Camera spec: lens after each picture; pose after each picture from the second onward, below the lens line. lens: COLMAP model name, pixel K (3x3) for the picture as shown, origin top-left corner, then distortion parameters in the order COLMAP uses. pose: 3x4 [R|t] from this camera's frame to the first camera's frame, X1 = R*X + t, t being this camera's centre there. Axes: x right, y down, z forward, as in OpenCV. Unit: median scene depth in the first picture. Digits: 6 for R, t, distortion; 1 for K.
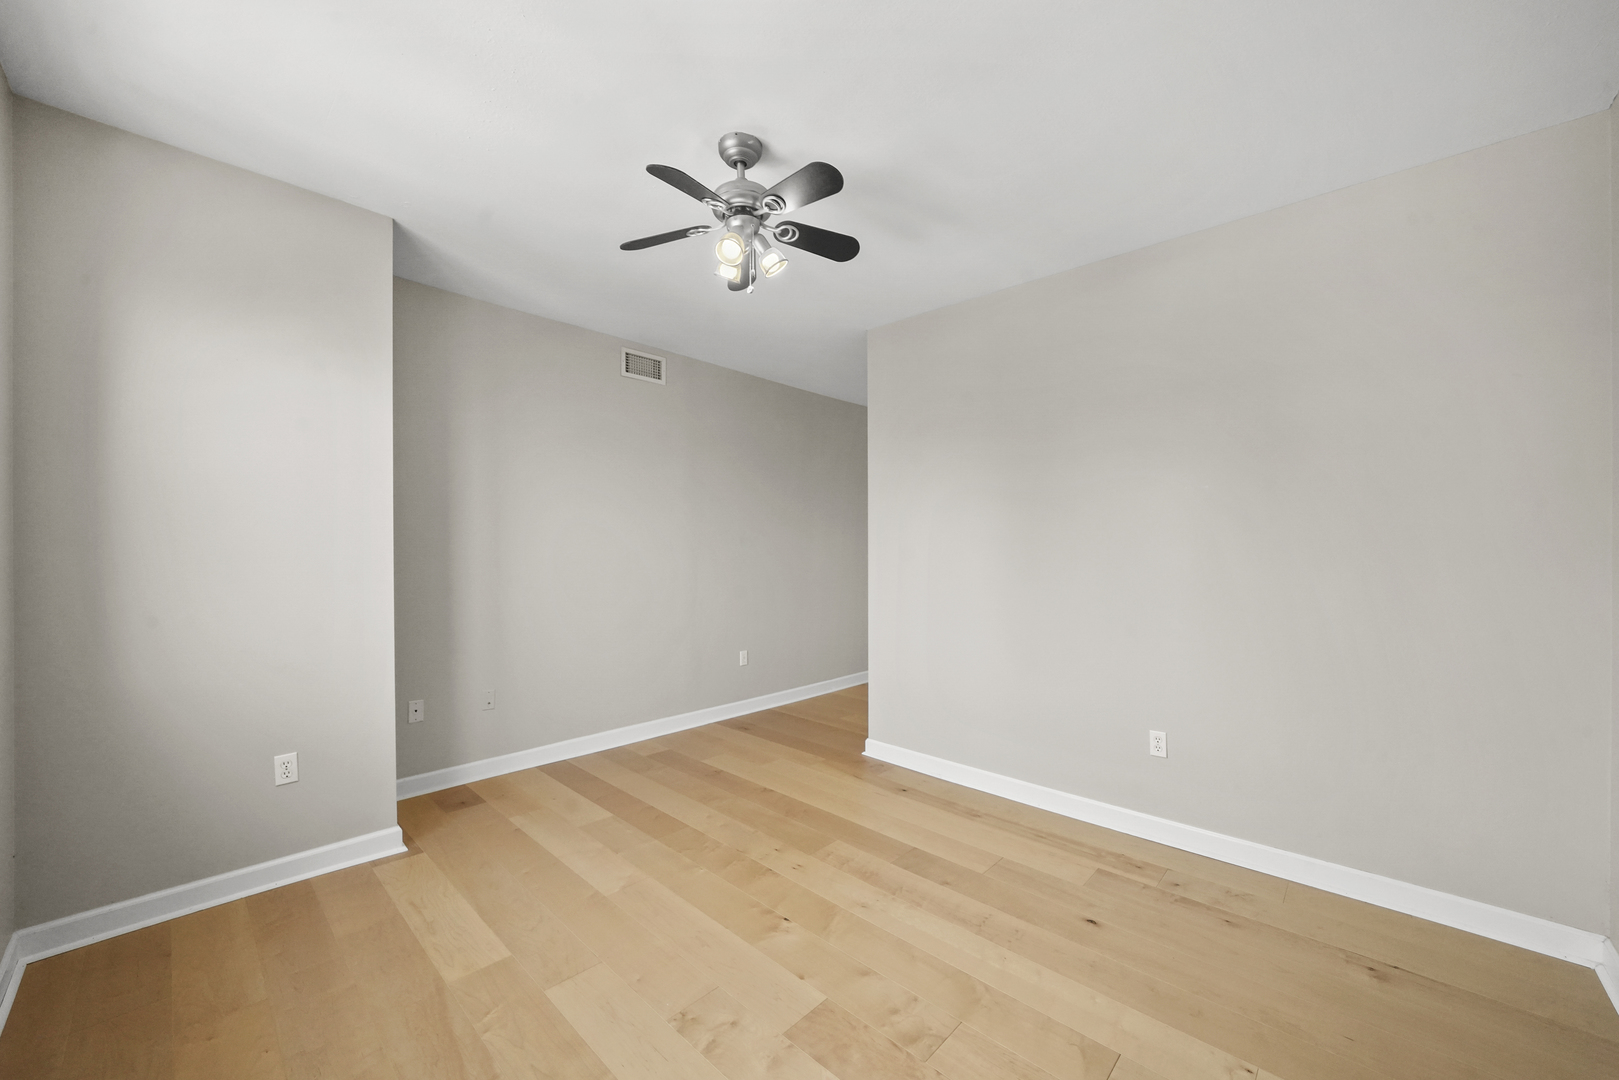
lens RADIAL K [[616.4, 0, 802.5], [0, 616.4, 542.3], [0, 0, 1]] dist [-0.008143, 0.000030]
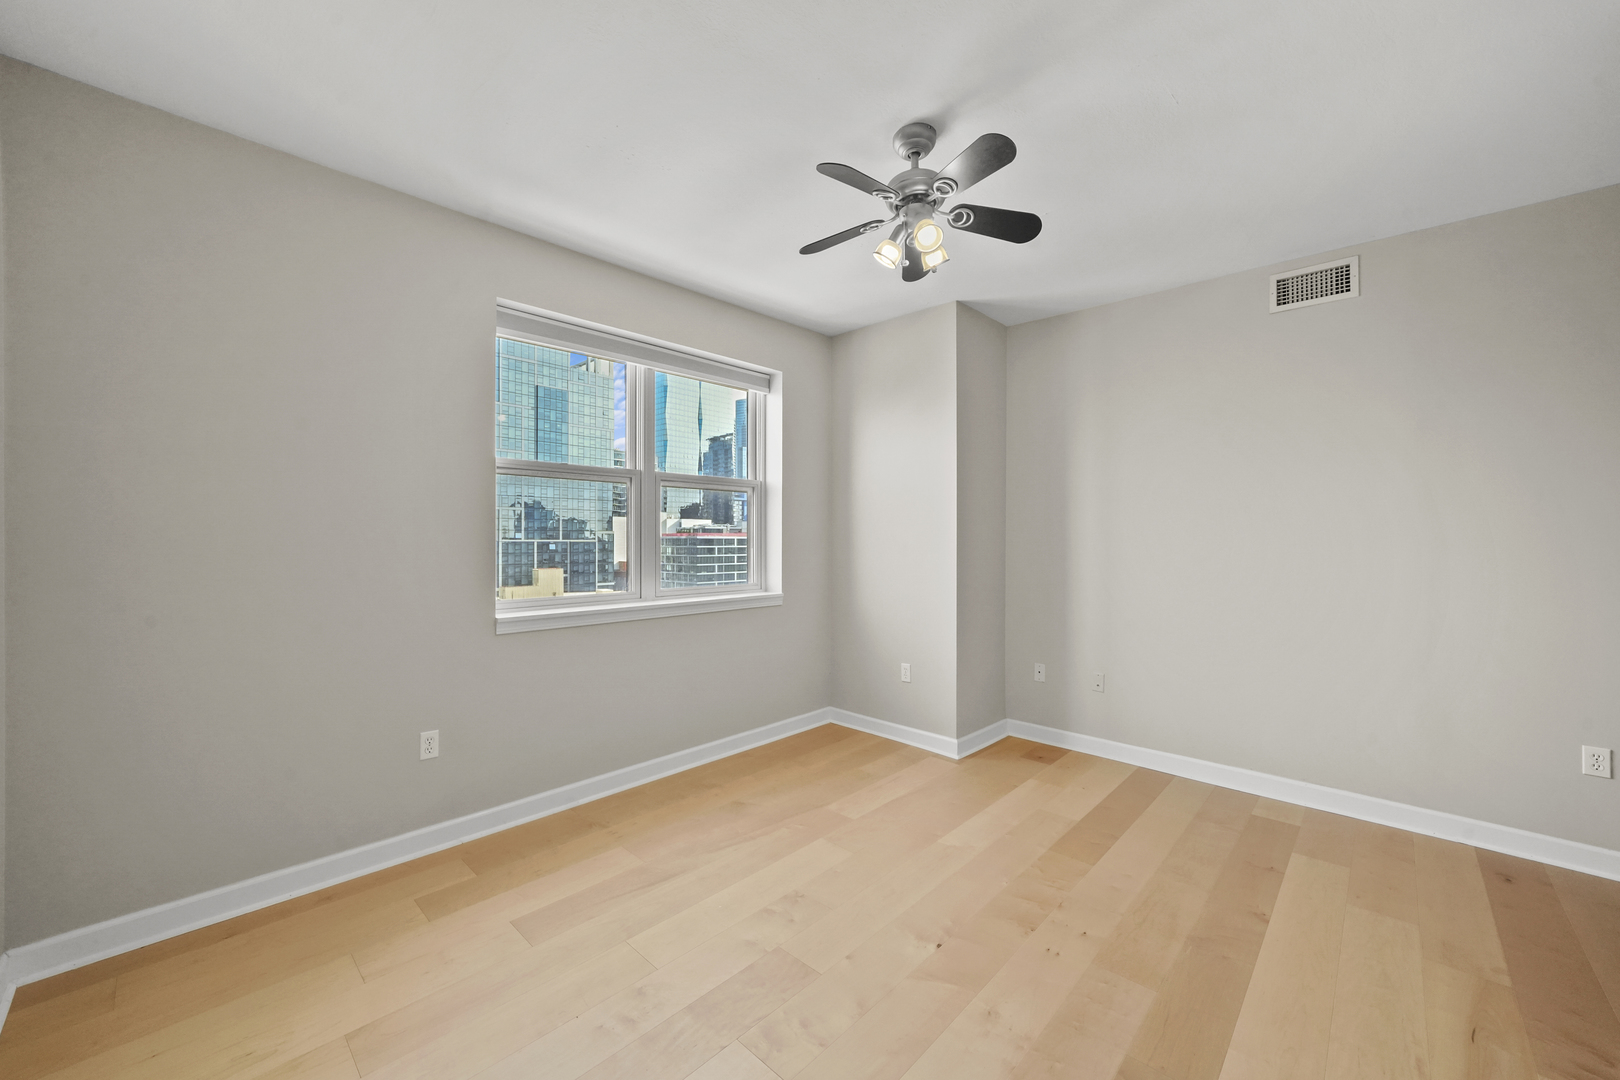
lens RADIAL K [[616.8, 0, 809.0], [0, 616.8, 538.0], [0, 0, 1]] dist [-0.008143, 0.000030]
pose [[0.005880, -0.000580, -0.999983, 0.661694], [0.001828, 0.999998, -0.000570, 0.009188], [0.999981, -0.001824, 0.005881, 0.604449]]
